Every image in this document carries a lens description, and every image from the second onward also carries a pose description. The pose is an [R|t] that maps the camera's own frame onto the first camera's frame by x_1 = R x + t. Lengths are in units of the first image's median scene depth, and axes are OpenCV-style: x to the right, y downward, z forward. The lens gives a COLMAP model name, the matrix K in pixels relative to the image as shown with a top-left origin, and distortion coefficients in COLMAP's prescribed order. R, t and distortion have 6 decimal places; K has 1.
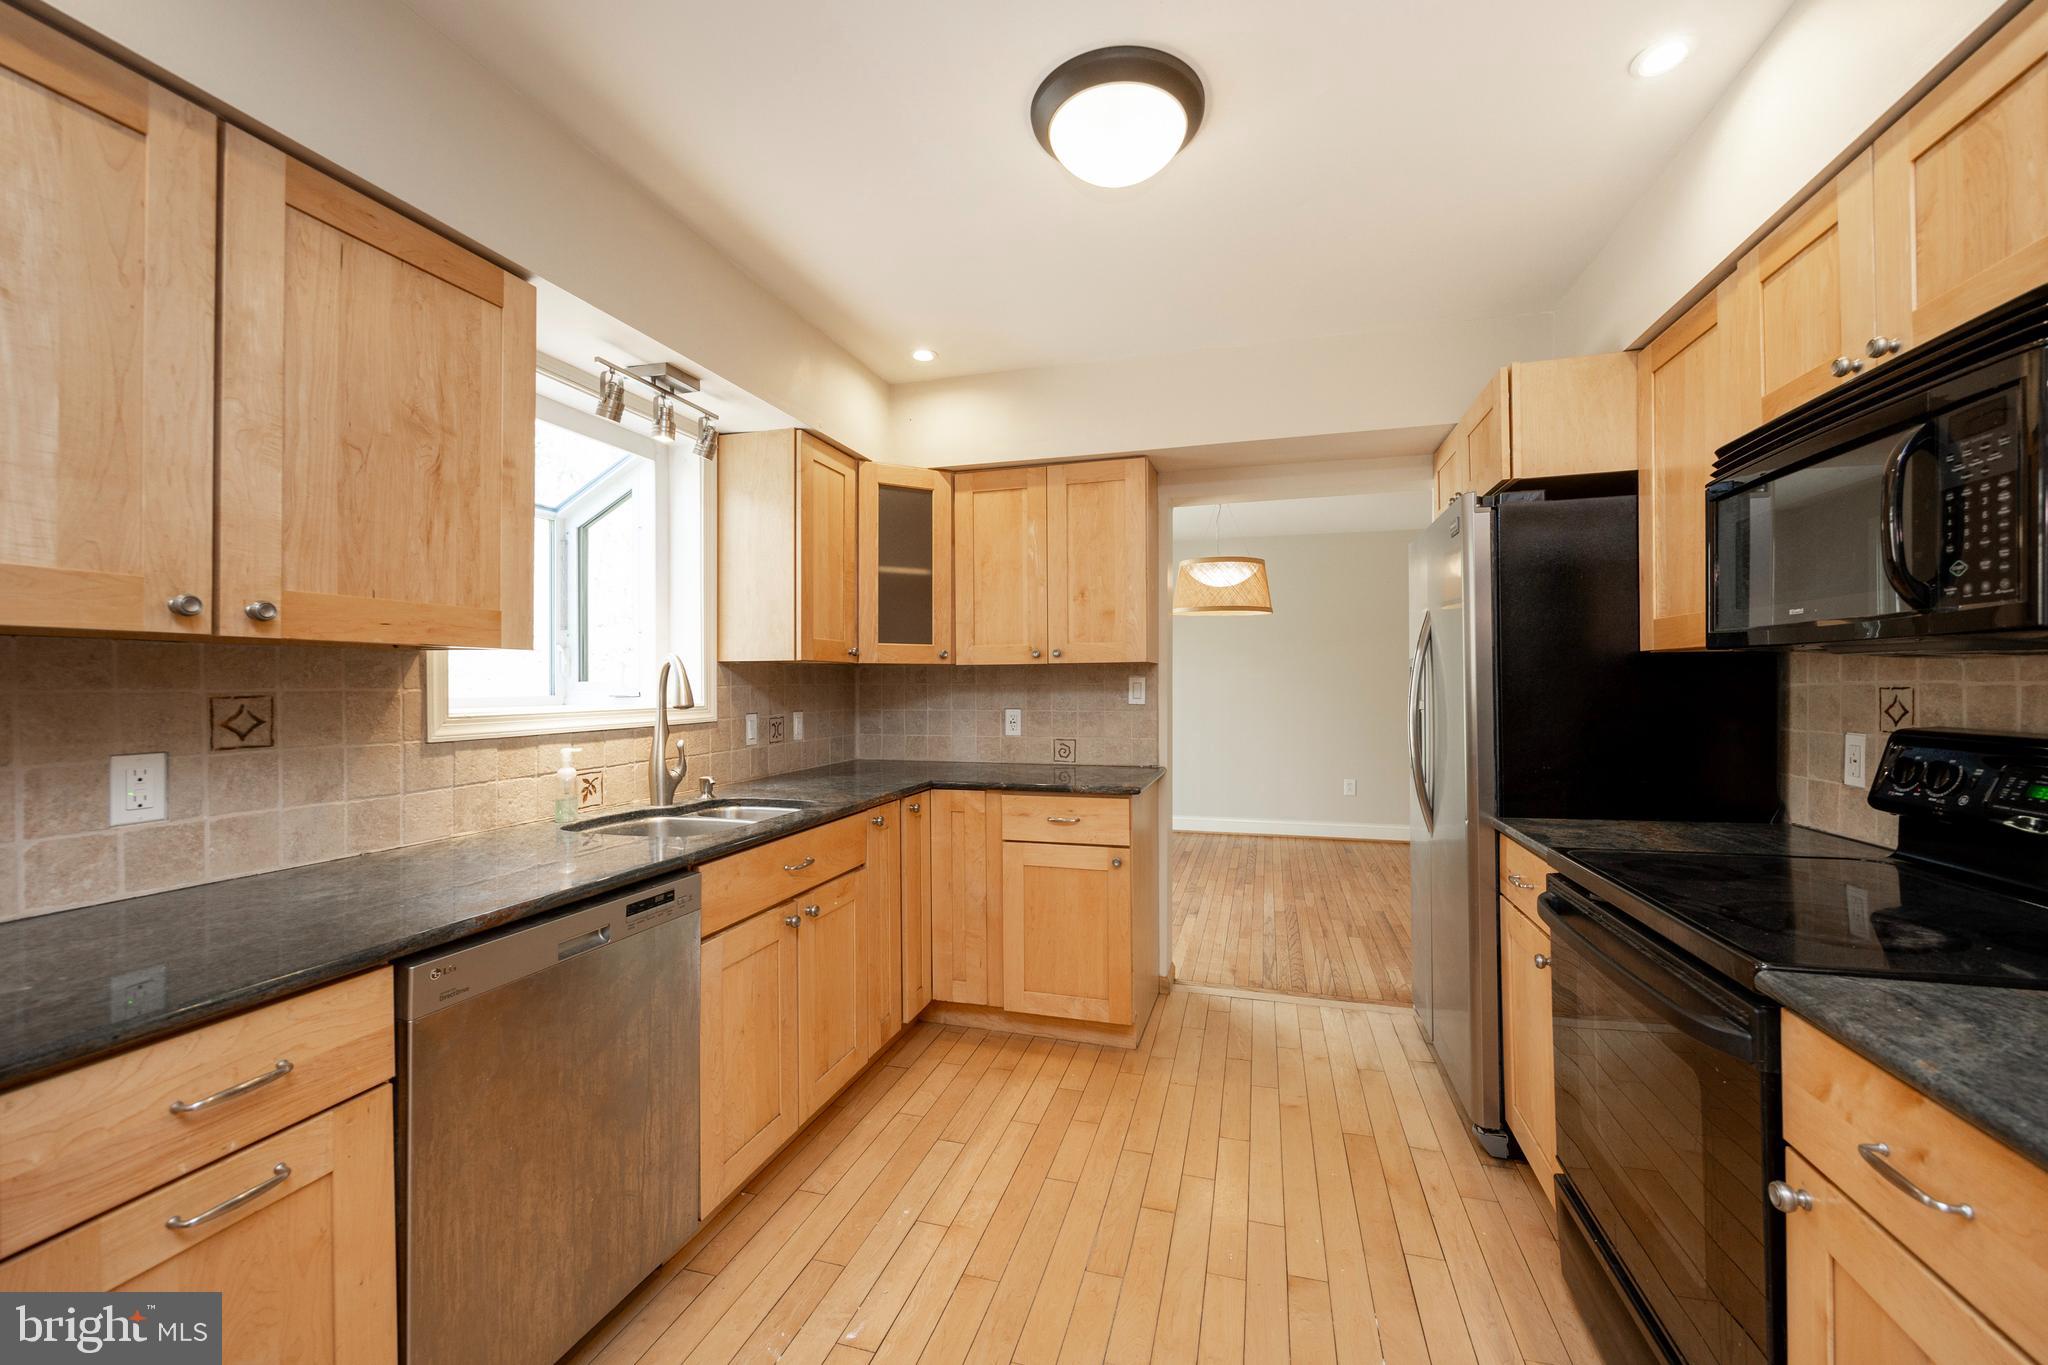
lens RADIAL K [[816.7, 0, 1023.9], [0, 816.7, 682.1], [0, 0, 1]] dist [-0.003229, 0.000577]
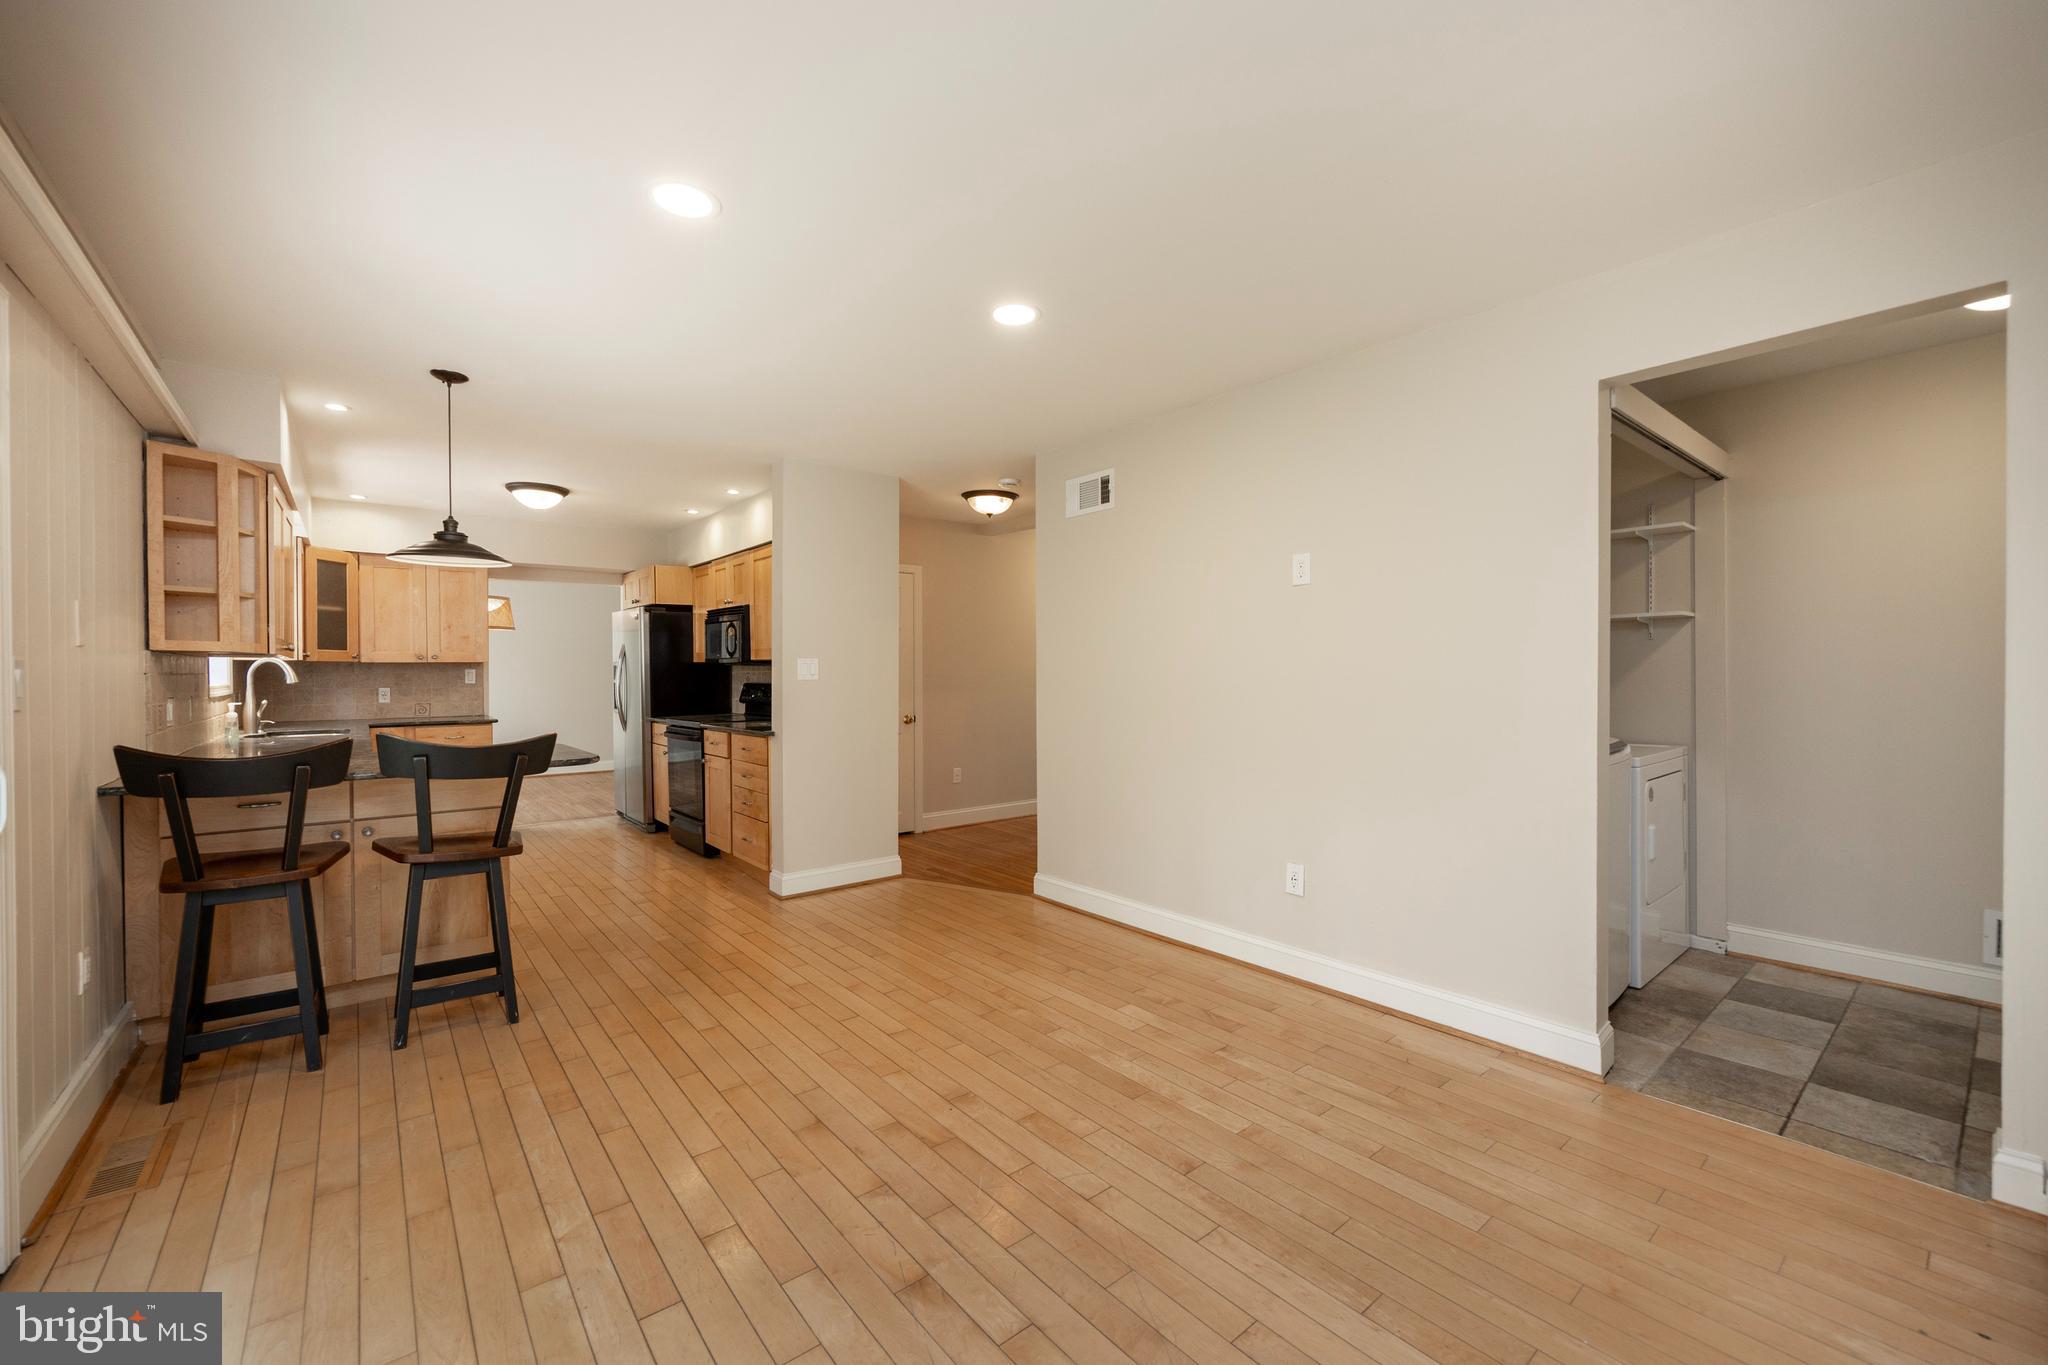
lens RADIAL K [[816.7, 0, 1029.2], [0, 816.7, 675.6], [0, 0, 1]] dist [-0.003229, 0.000577]
pose [[0.556604, -0.003747, 0.830769, -1.030293], [0.002237, 0.999993, 0.003012, 0.007925], [-0.830775, 0.000182, 0.556609, -1.650379]]
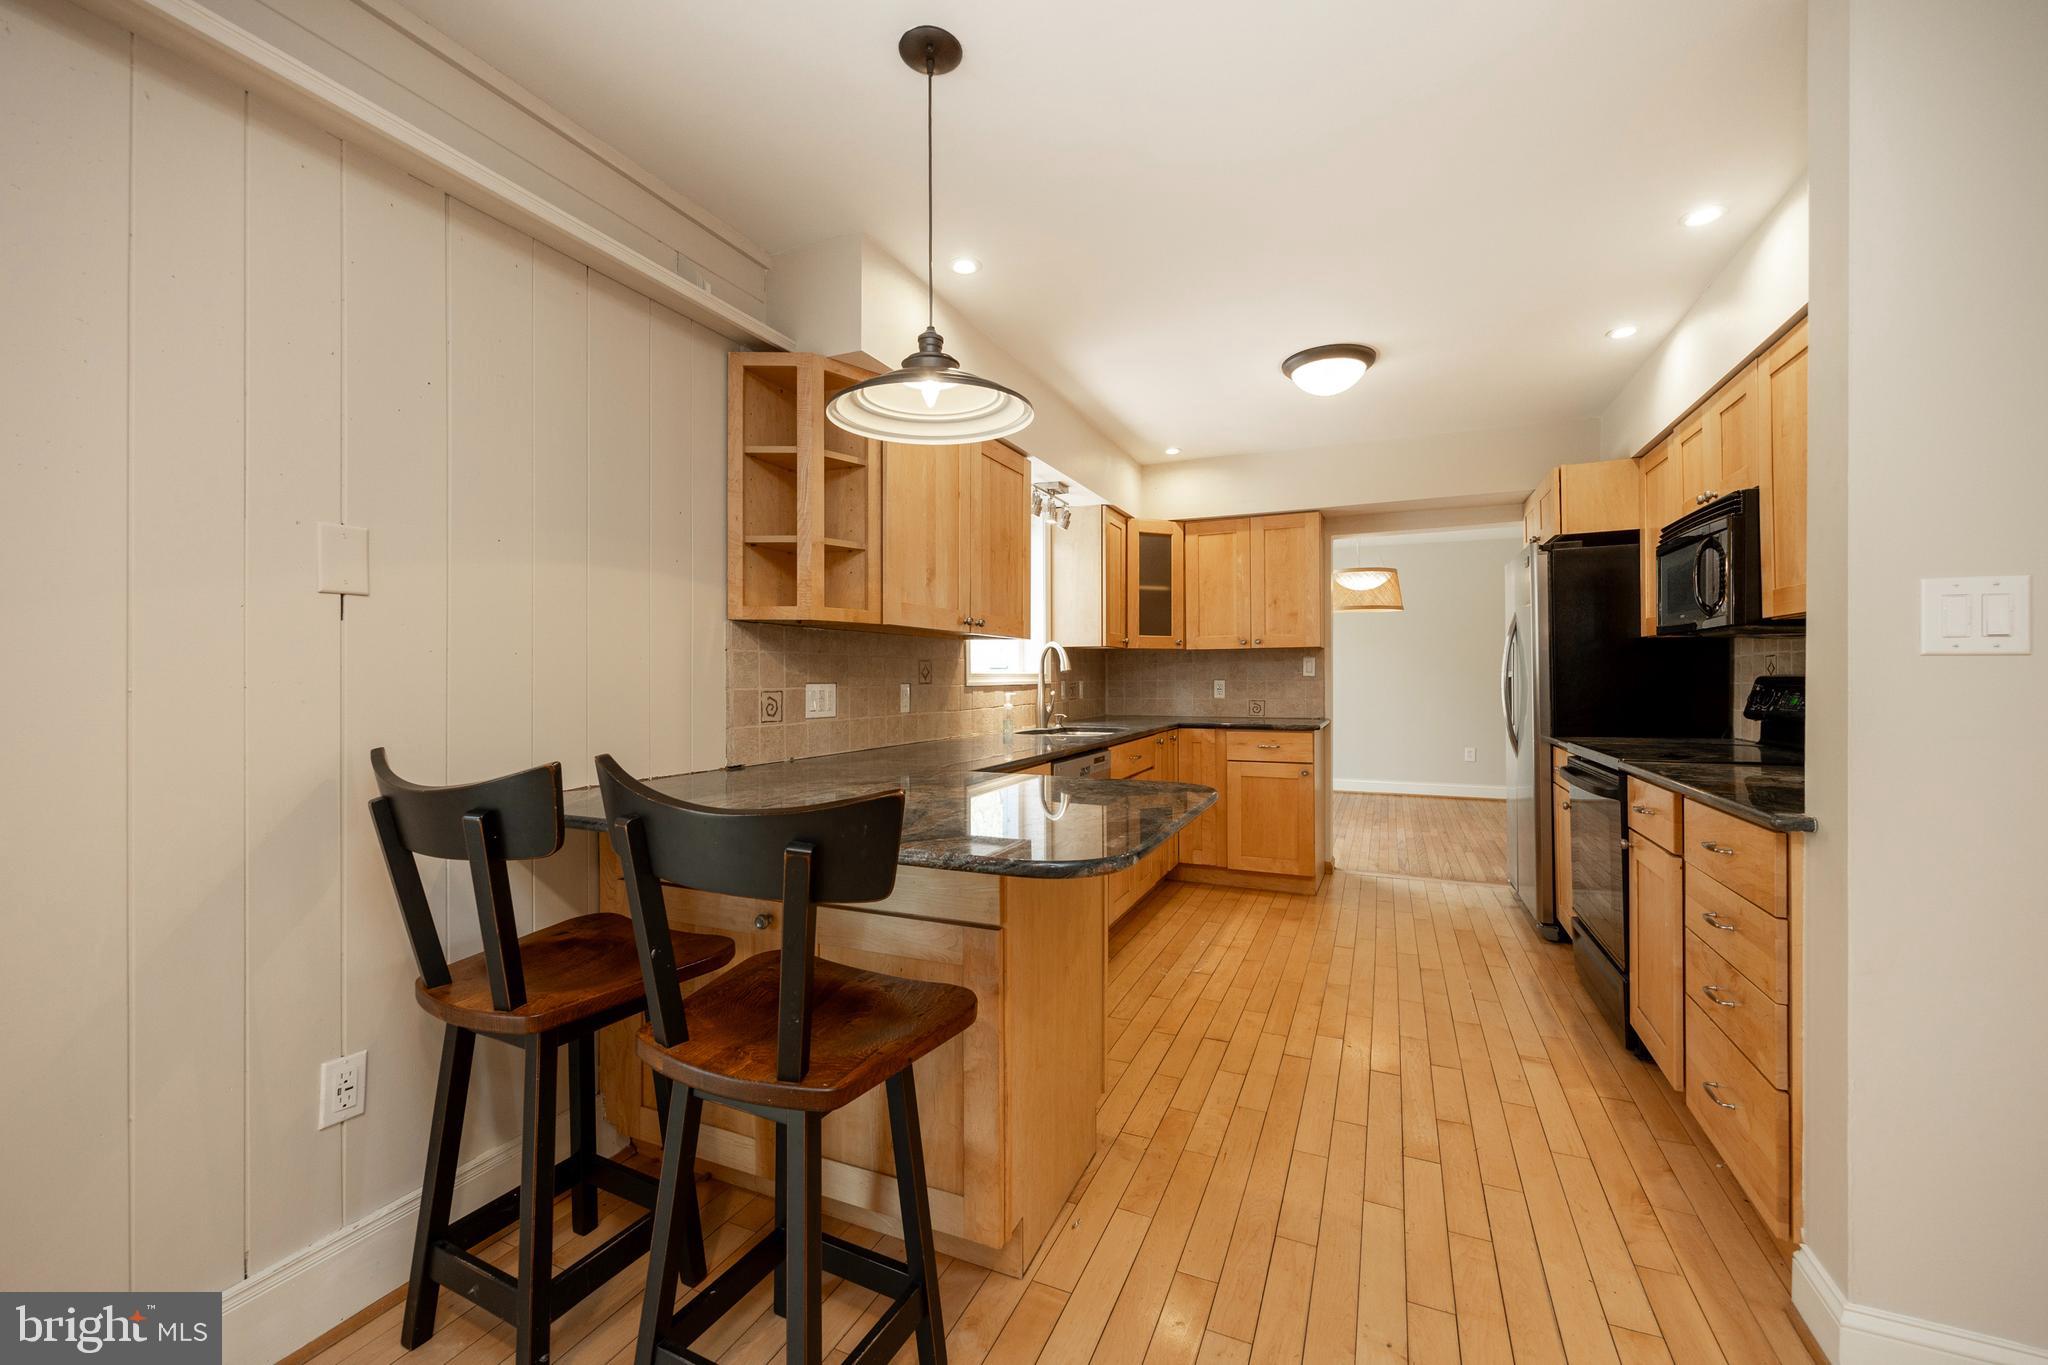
lens RADIAL K [[816.7, 0, 1020.1], [0, 816.7, 677.3], [0, 0, 1]] dist [-0.003229, 0.000577]
pose [[0.991023, 0.000092, -0.133693, -0.256028], [0.000147, 0.999998, 0.001776, 0.037884], [0.133693, -0.001780, 0.991021, -0.742533]]
